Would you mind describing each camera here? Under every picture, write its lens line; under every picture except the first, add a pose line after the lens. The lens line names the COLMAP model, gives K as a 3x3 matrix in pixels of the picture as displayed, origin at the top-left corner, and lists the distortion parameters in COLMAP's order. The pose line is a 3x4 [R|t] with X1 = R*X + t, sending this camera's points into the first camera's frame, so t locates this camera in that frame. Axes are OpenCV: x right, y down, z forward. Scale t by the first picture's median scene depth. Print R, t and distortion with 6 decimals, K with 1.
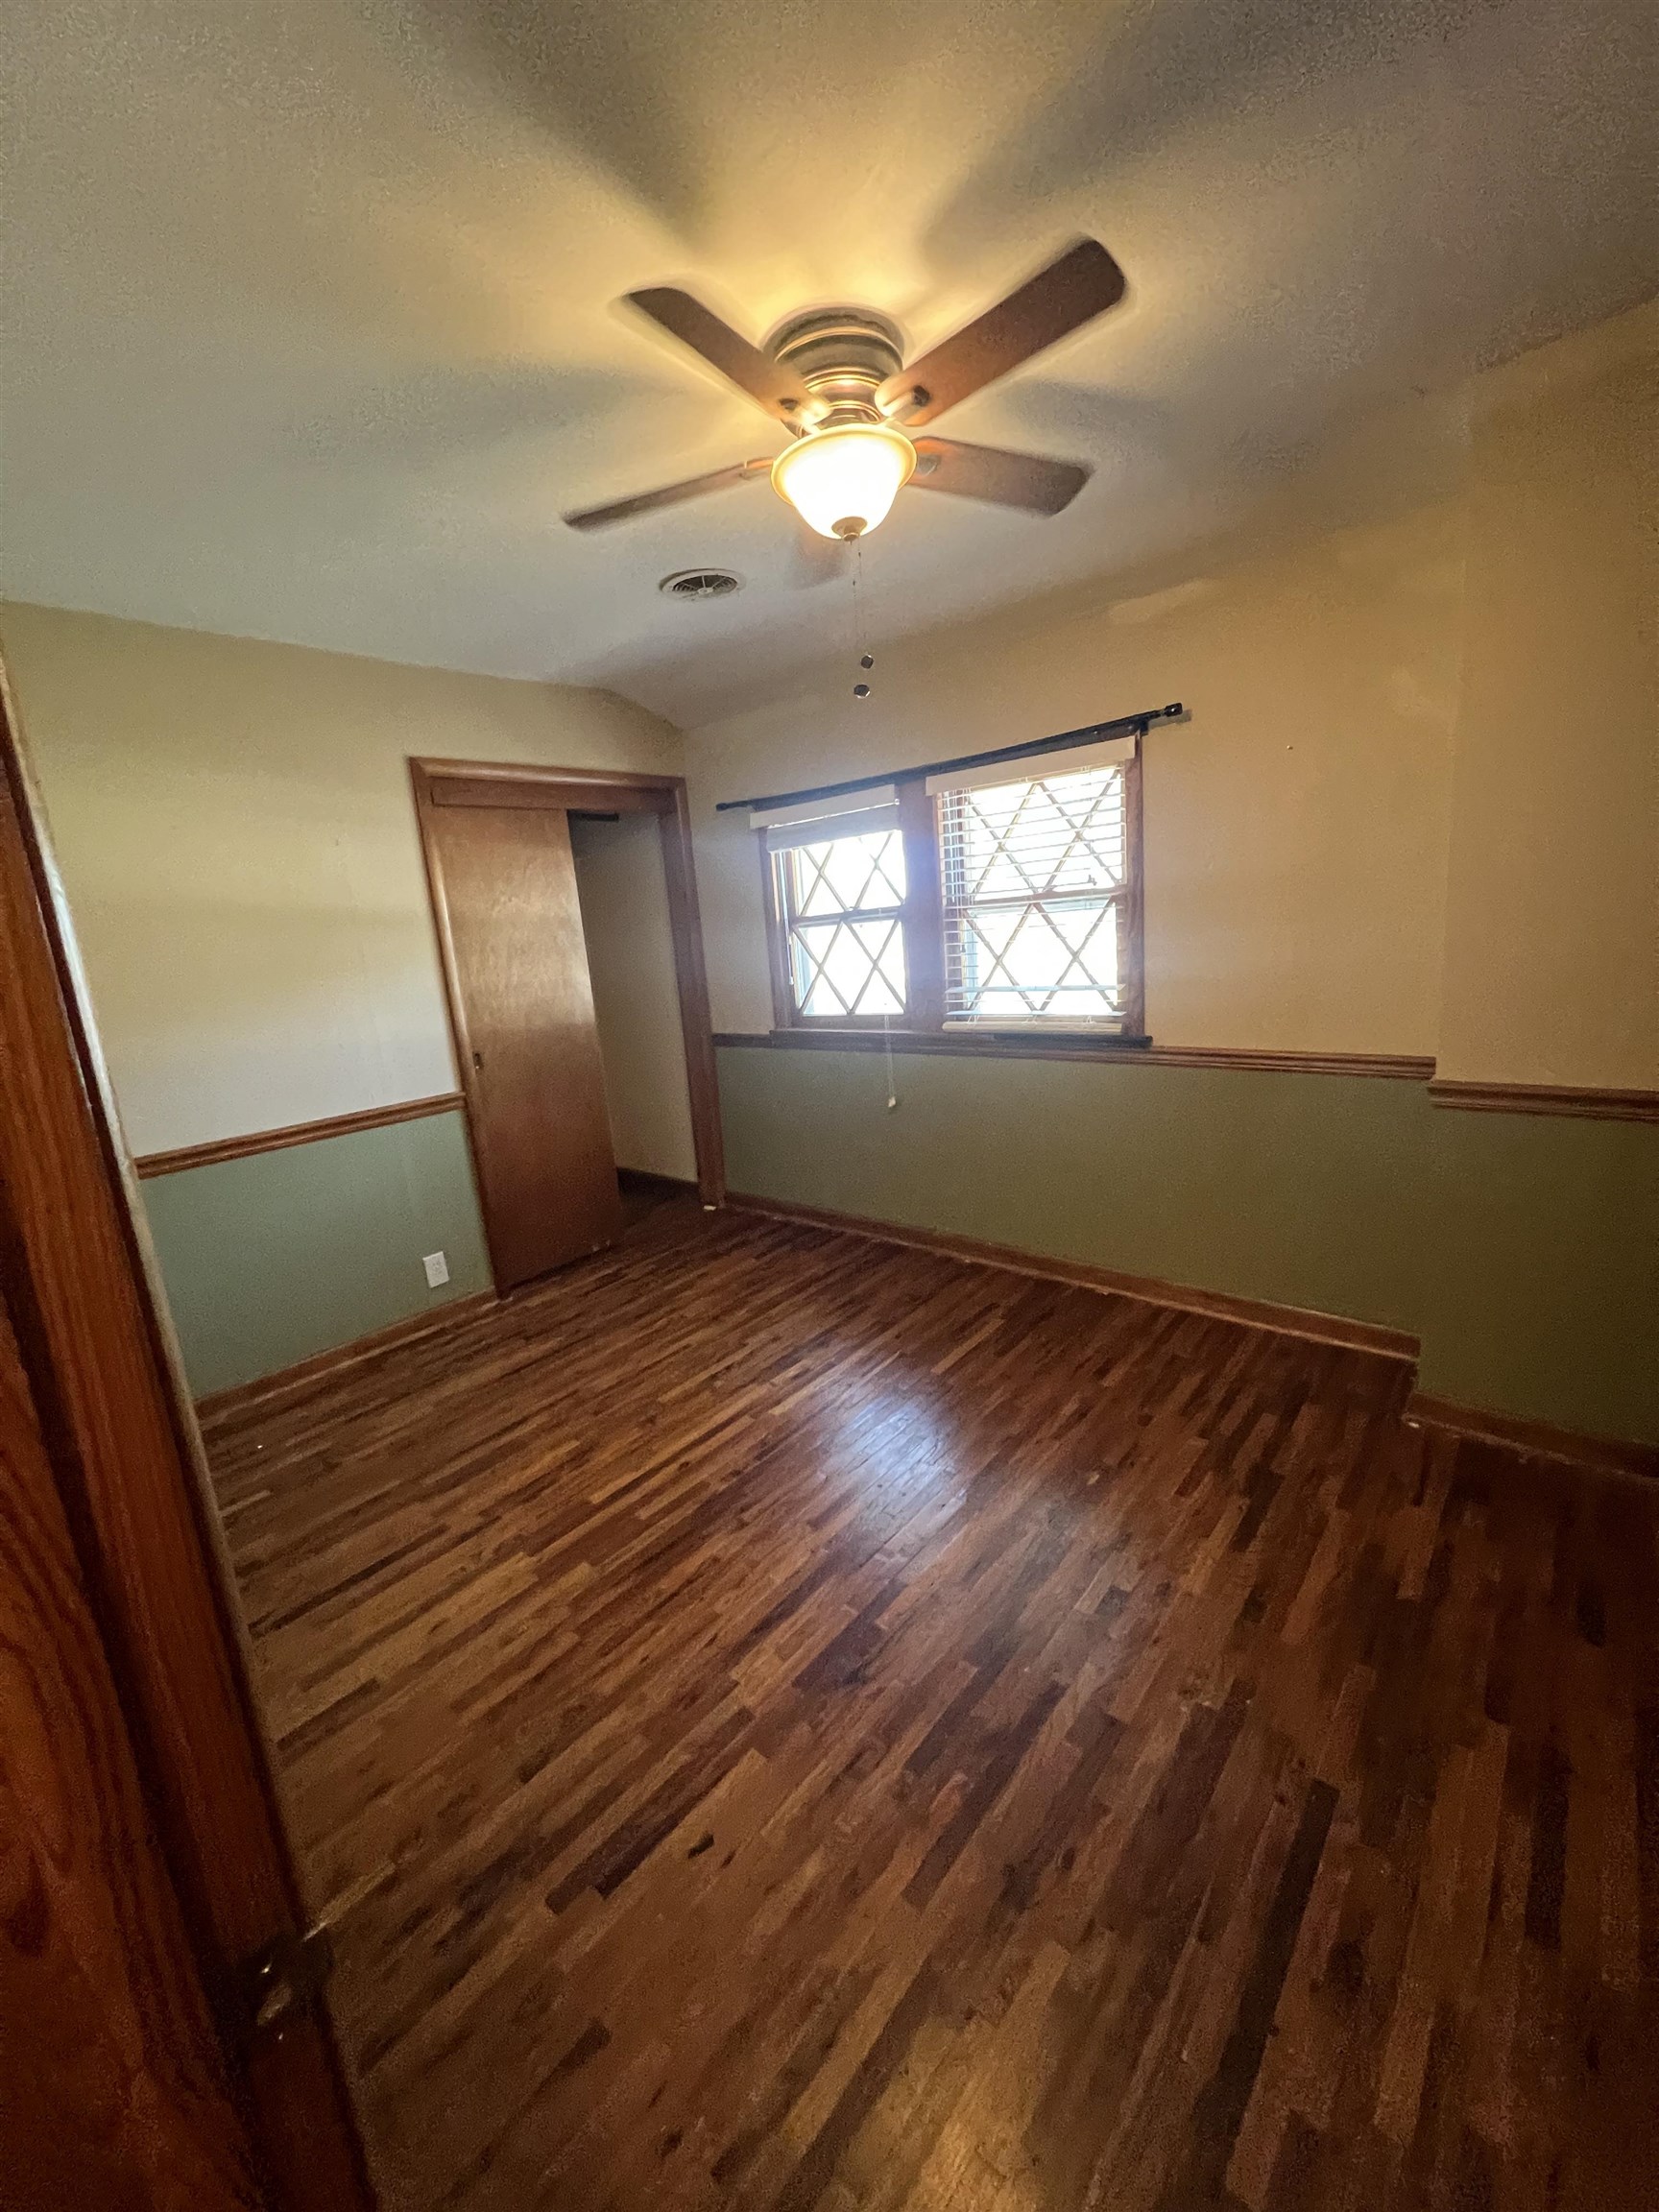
lens RADIAL K [[884.7, 0, 836.4], [0, 884.7, 1103.4], [0, 0, 1]] dist [0.001002, -0.000714]
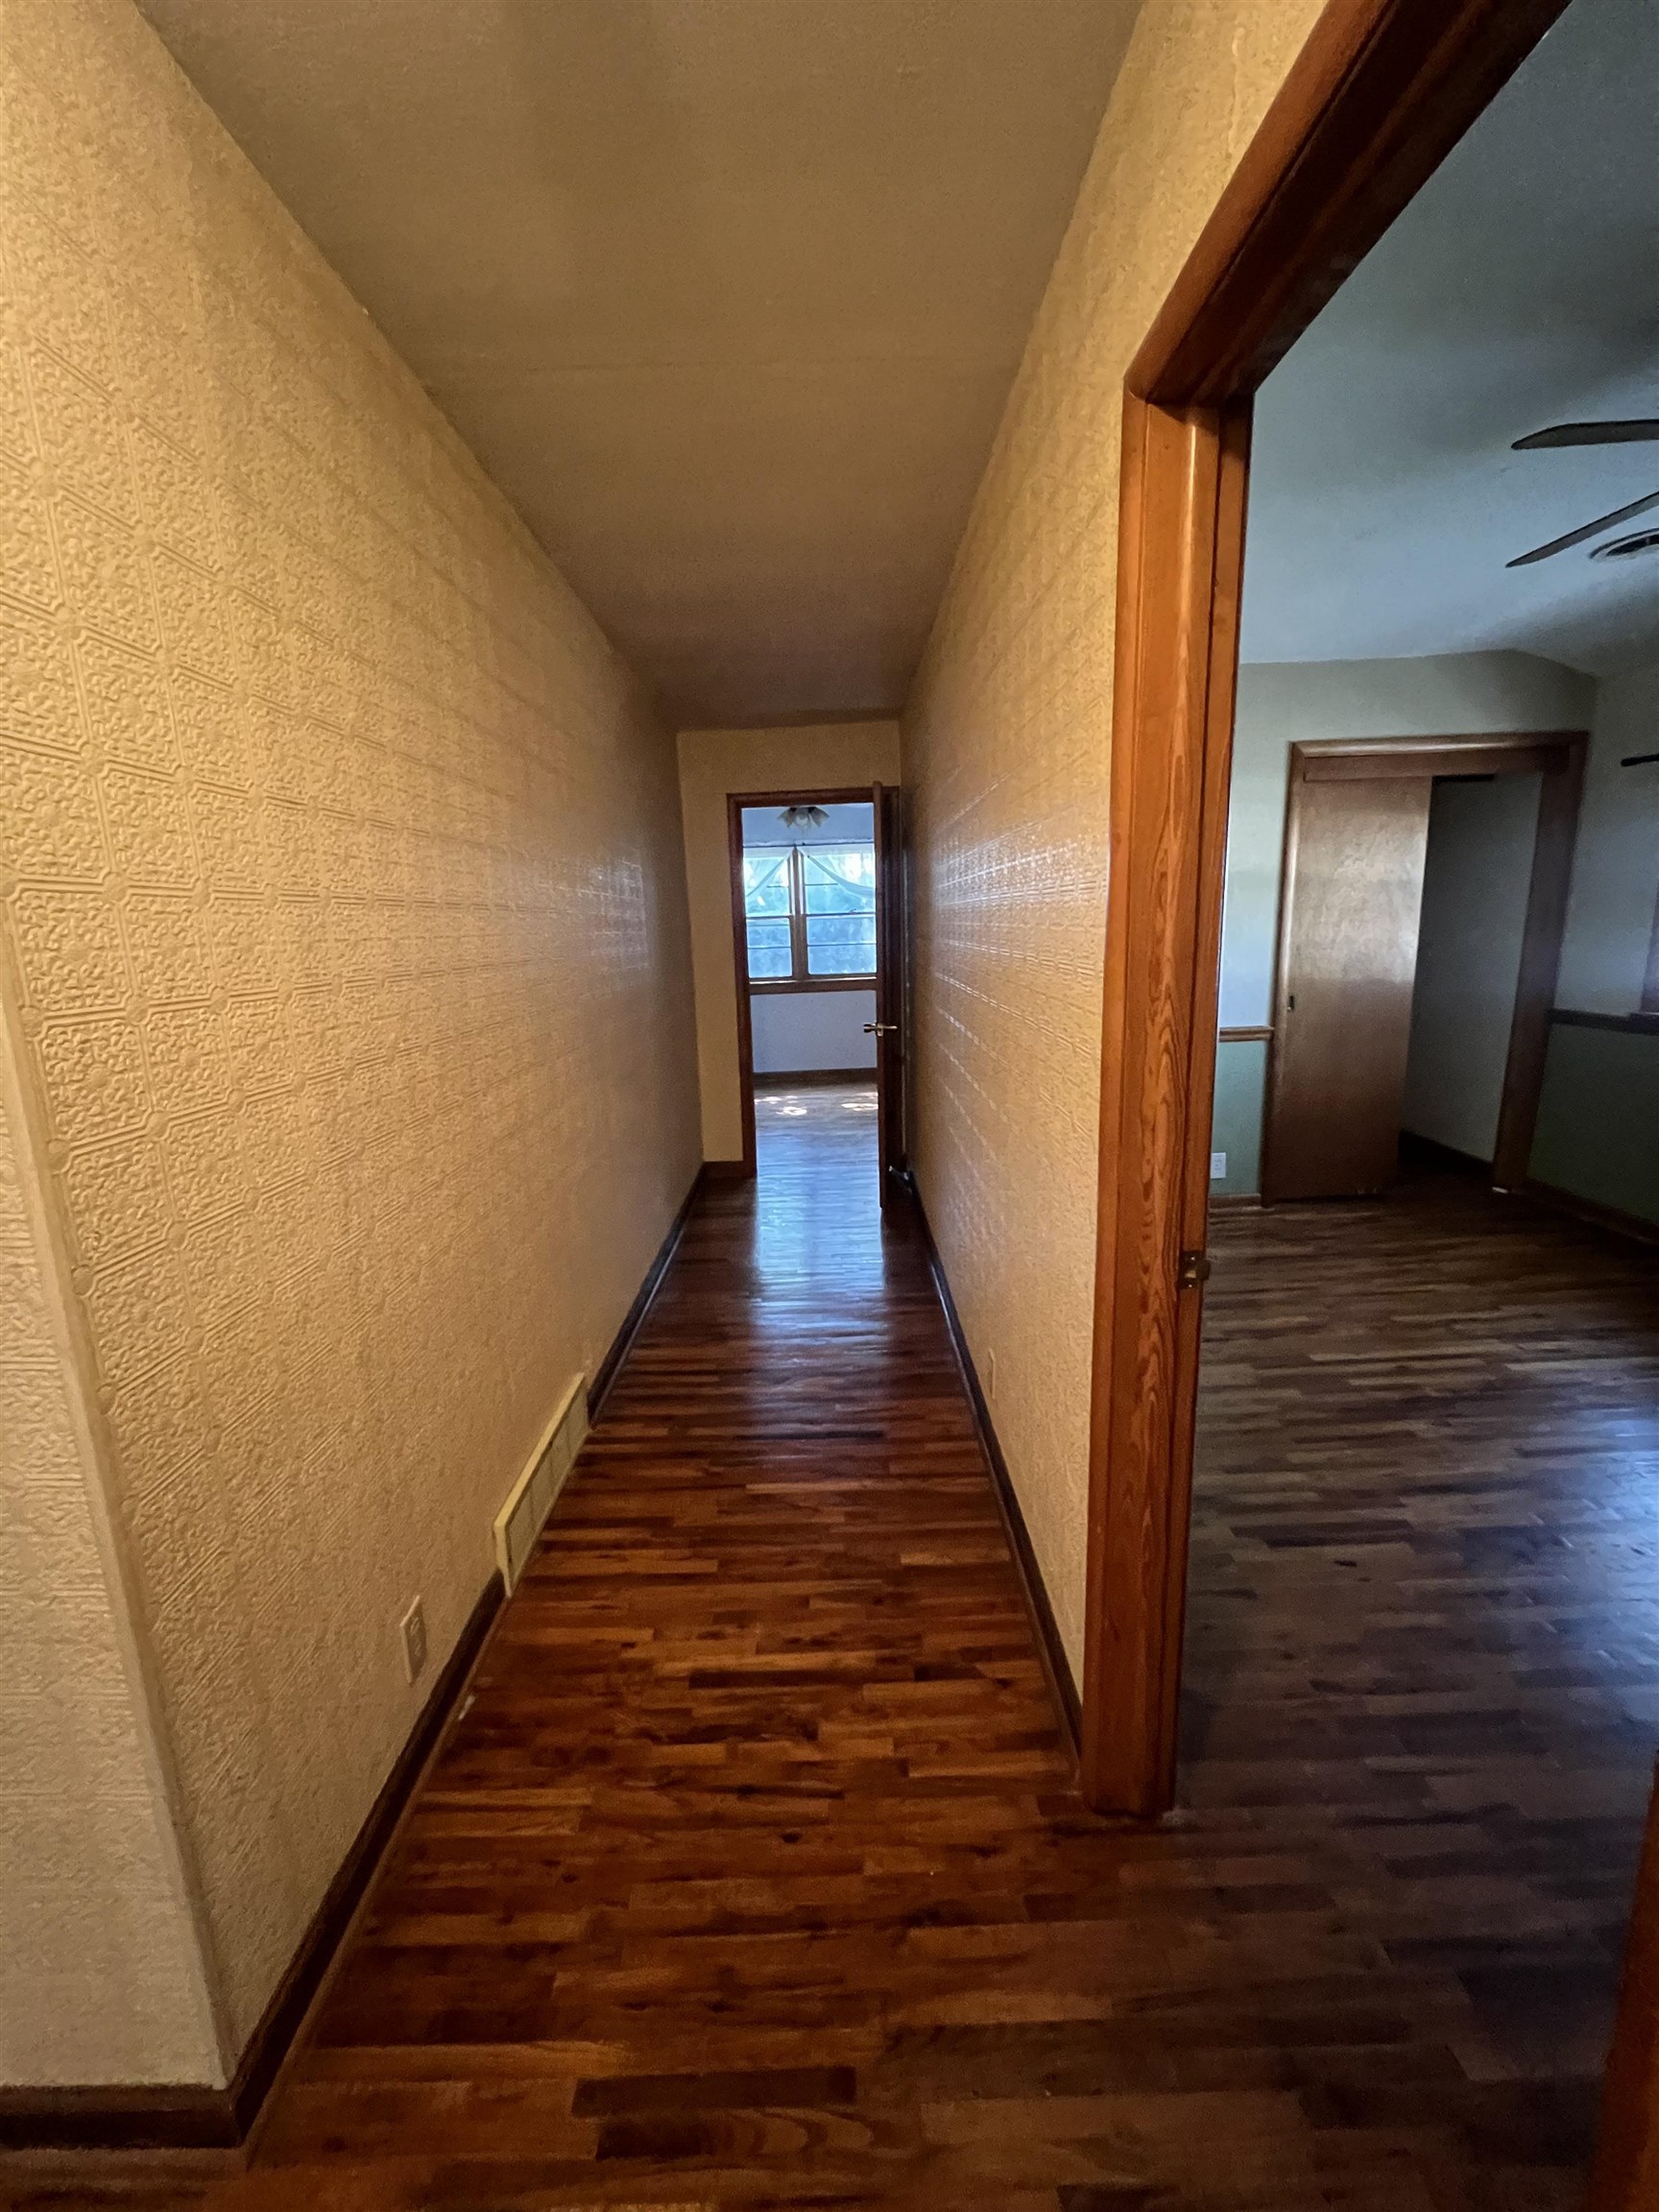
lens RADIAL K [[884.7, 0, 838.6], [0, 884.7, 1101.9], [0, 0, 1]] dist [0.001002, -0.000714]
pose [[0.660268, 0.205584, -0.722344, 0.080484], [-0.171098, 0.977689, 0.121862, 0.044919], [0.731281, 0.043130, 0.680712, -0.255921]]
